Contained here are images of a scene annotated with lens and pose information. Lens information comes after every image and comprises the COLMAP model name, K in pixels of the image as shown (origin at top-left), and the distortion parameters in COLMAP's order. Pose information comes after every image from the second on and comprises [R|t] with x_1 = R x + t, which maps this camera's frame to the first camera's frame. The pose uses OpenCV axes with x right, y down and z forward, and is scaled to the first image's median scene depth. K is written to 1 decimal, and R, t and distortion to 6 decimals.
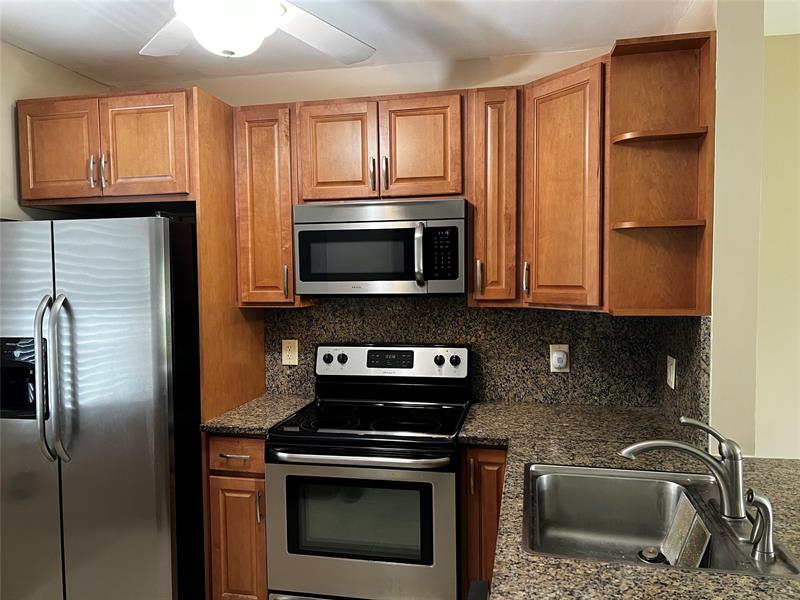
lens RADIAL K [[602.6, 0, 402.3], [0, 602.6, 300.3], [0, 0, 1]] dist [0.067331, -0.074334]
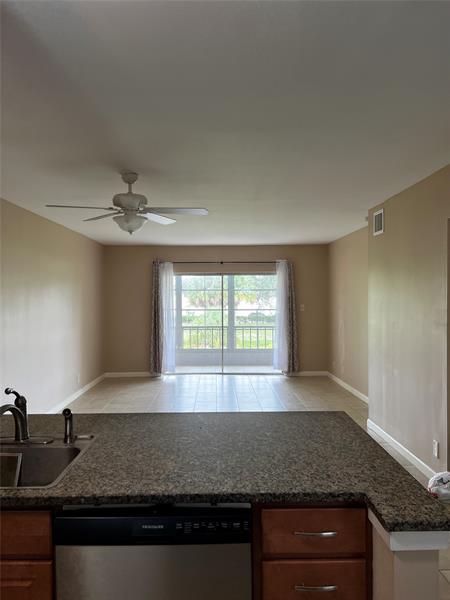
lens RADIAL K [[452.0, 0, 222.4], [0, 452.0, 298.8], [0, 0, 1]] dist [0.067331, -0.074334]
pose [[-0.218359, 0.001103, 0.975868, -0.516887], [0.051667, 0.998610, 0.010432, -0.017688], [-0.974500, 0.052698, -0.218112, 0.431751]]
